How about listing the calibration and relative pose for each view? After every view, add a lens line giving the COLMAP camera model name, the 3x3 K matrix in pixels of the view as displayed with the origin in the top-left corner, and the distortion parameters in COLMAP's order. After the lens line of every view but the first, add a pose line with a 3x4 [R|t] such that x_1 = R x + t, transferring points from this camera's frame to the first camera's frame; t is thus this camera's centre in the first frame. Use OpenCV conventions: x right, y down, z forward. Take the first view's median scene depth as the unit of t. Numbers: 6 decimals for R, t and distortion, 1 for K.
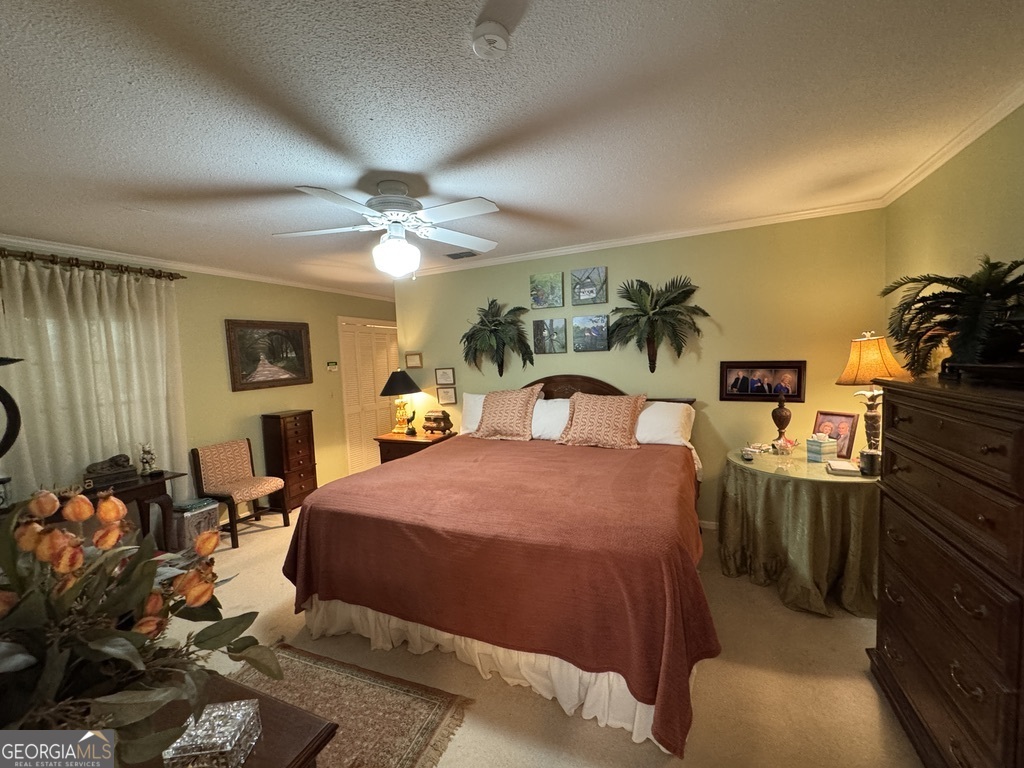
lens RADIAL K [[412.3, 0, 512.5], [0, 412.3, 389.8], [0, 0, 1]] dist [0.000752, 0.000019]
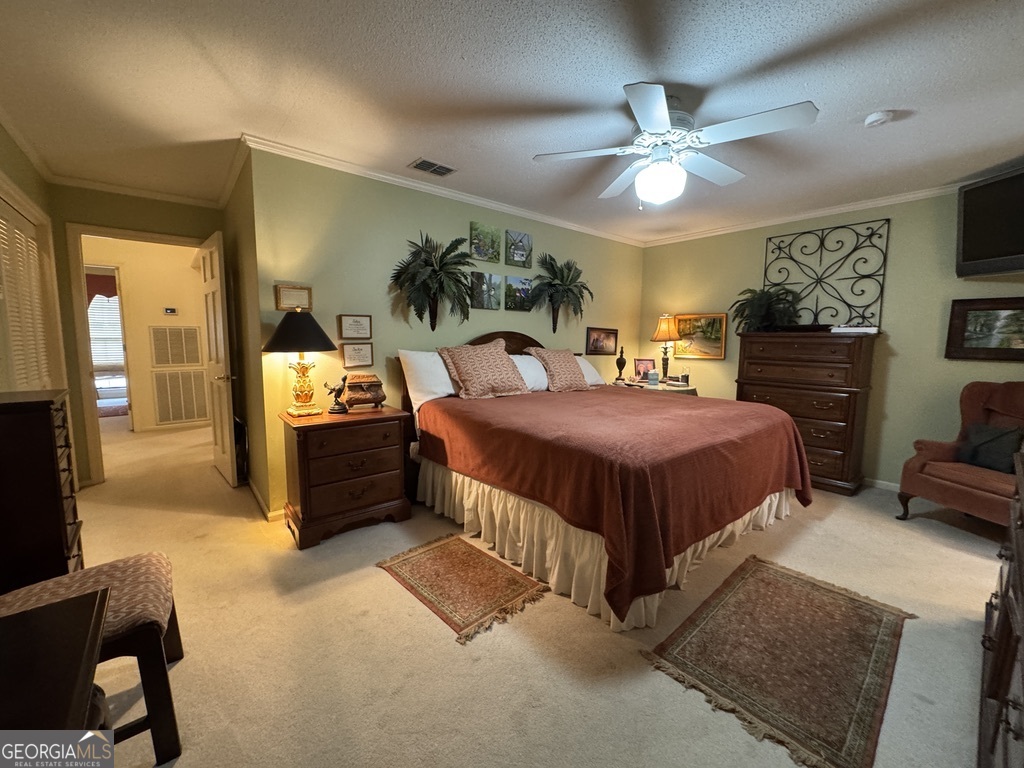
lens RADIAL K [[412.3, 0, 515.8], [0, 412.3, 383.5], [0, 0, 1]] dist [0.000752, 0.000019]
pose [[0.440588, -0.052494, 0.896173, -0.793498], [0.038714, 0.998471, 0.039454, 0.054271], [-0.896874, 0.017311, 0.441947, 0.536529]]
